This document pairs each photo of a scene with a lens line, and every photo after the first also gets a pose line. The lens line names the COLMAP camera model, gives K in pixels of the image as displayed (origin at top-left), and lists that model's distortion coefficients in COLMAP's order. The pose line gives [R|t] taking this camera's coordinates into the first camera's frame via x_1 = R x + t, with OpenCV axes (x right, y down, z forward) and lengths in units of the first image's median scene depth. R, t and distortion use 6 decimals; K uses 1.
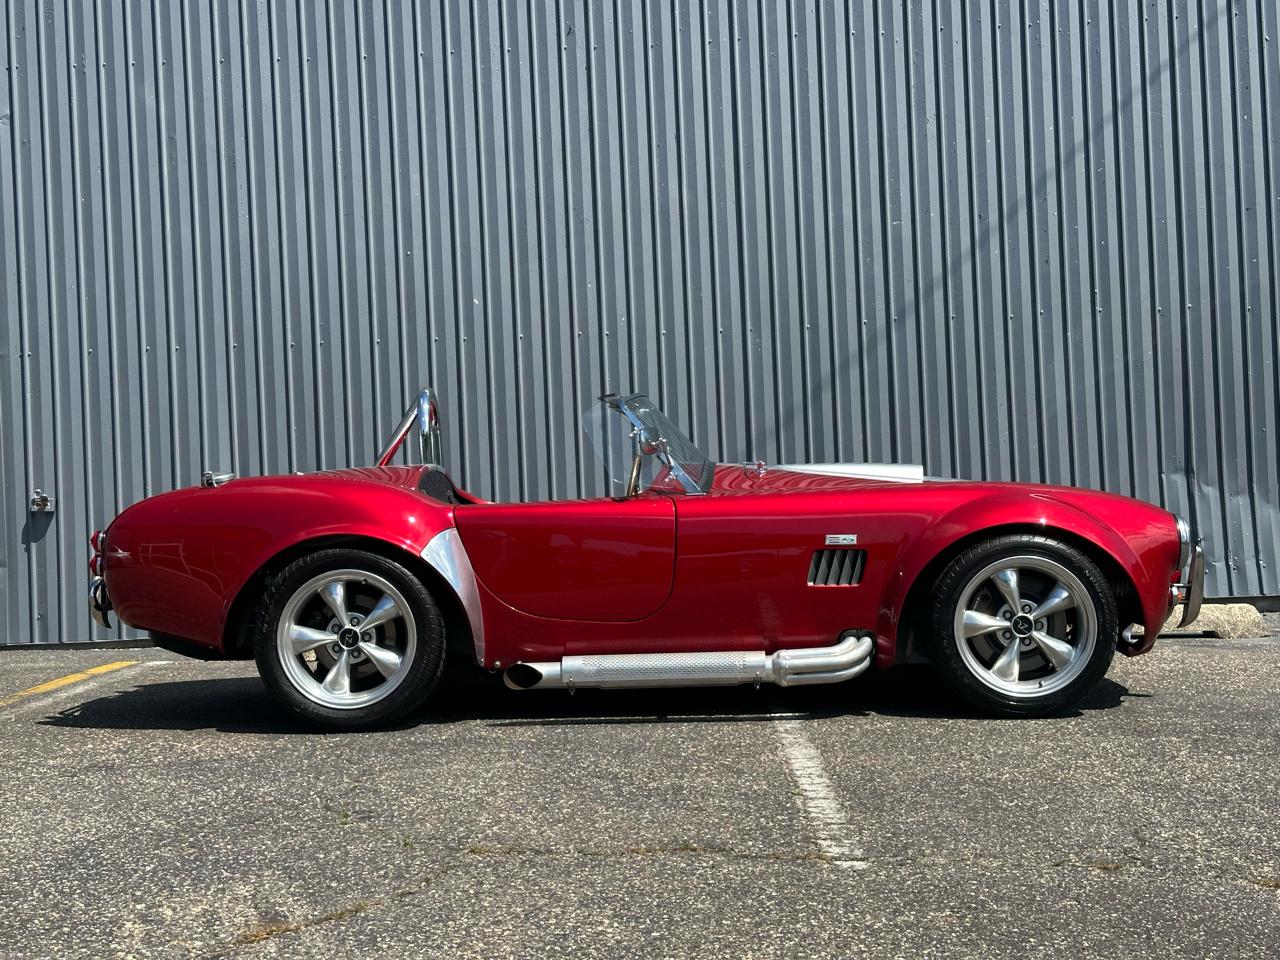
lens RADIAL K [[1782.3, 0, 634.5], [0, 1782.3, 463.7], [0, 0, 1]] dist [0.120259, 0.000000]
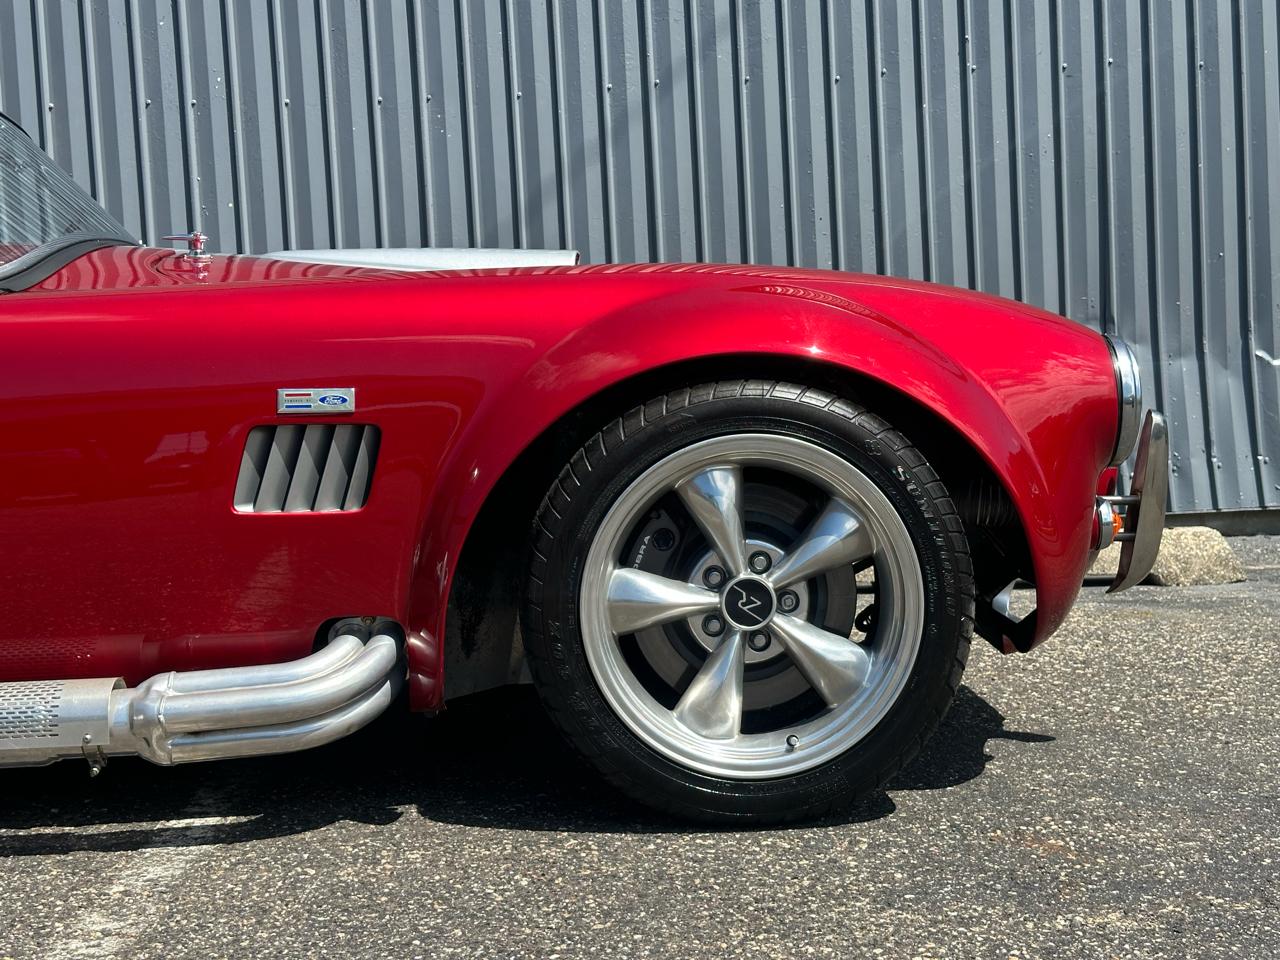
lens RADIAL K [[1782.3, 0, 631.6], [0, 1782.3, 464.7], [0, 0, 1]] dist [0.120259, 0.000000]
pose [[0.998560, -0.009613, 0.052769, 0.102721], [0.007081, 0.998824, 0.047954, 0.023559], [-0.053168, -0.047512, 0.997455, 0.362659]]
